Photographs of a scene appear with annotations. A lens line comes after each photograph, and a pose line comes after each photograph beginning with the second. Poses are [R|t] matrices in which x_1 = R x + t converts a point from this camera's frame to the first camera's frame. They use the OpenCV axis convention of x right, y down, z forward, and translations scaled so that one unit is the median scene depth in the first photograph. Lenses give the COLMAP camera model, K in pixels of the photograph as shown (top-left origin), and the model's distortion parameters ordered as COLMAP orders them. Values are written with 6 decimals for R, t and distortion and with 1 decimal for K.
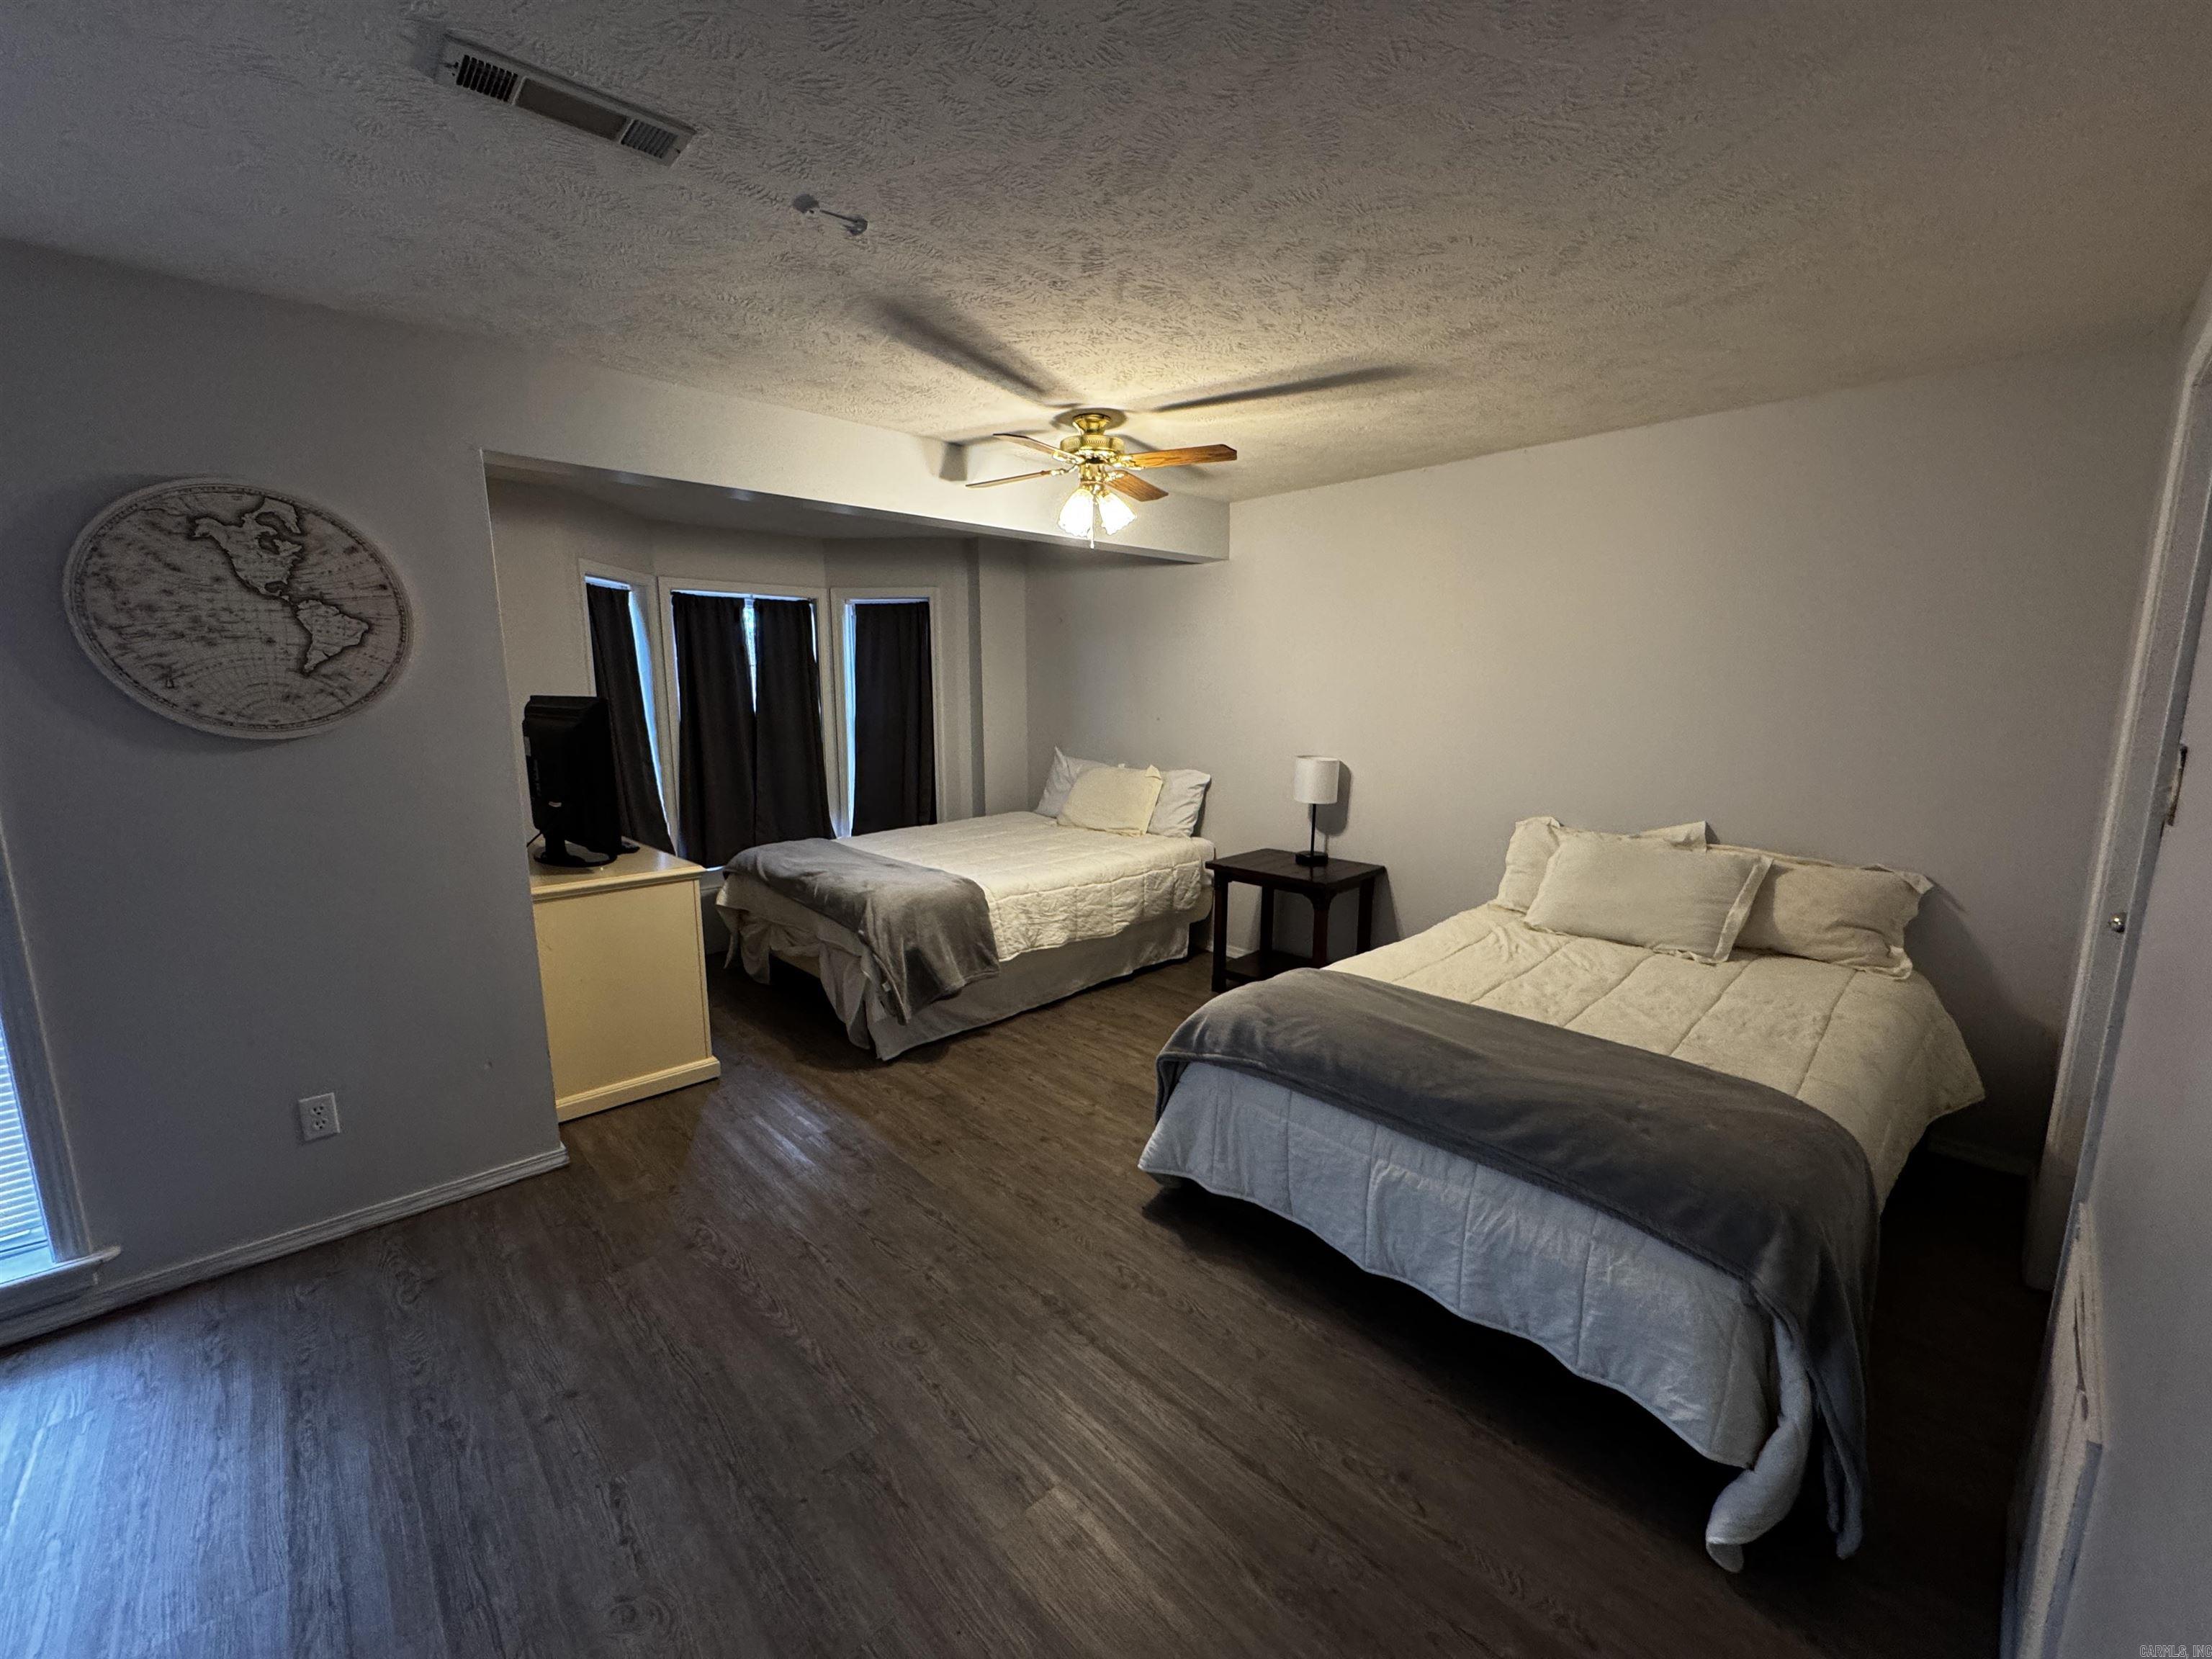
lens RADIAL K [[882.8, 0, 1097.1], [0, 882.8, 835.6], [0, 0, 1]] dist [-0.003451, -0.000419]
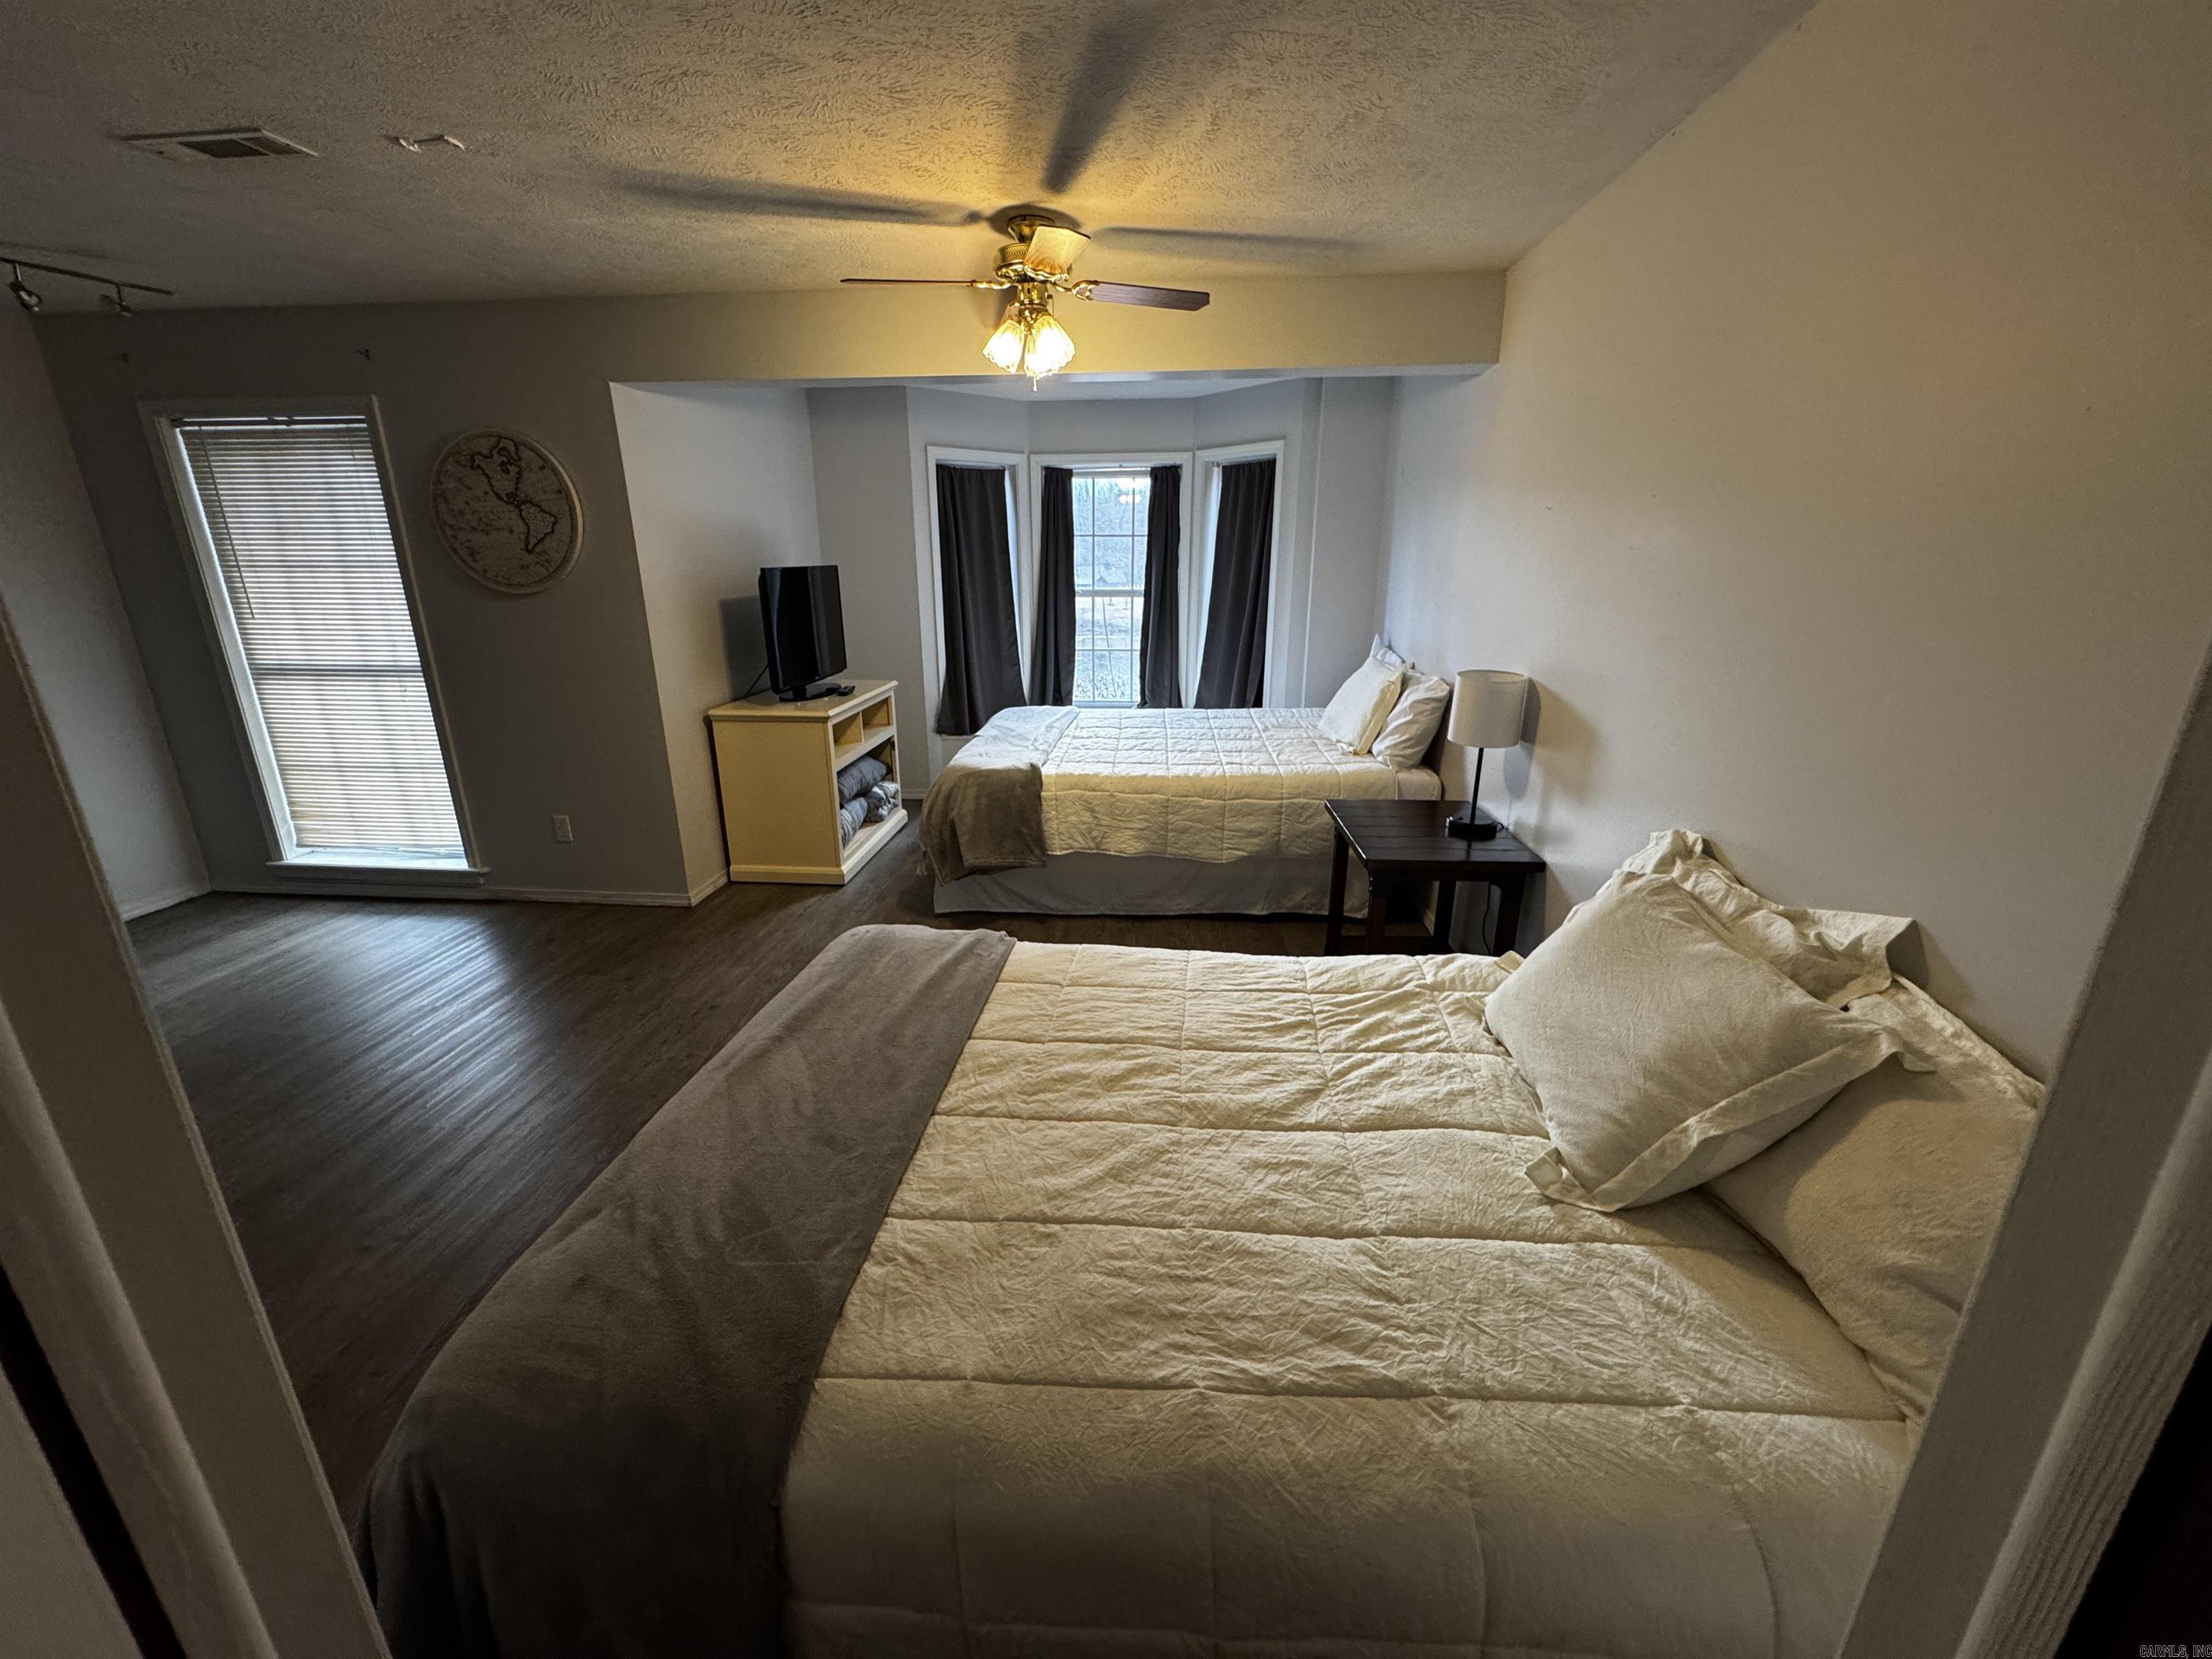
lens RADIAL K [[882.8, 0, 1092.9], [0, 882.8, 832.4], [0, 0, 1]] dist [-0.003451, -0.000419]
pose [[0.668609, 0.226554, -0.708262, 0.979653], [-0.122459, 0.973001, 0.195634, -0.121740], [0.733461, -0.044070, 0.678301, 0.620462]]
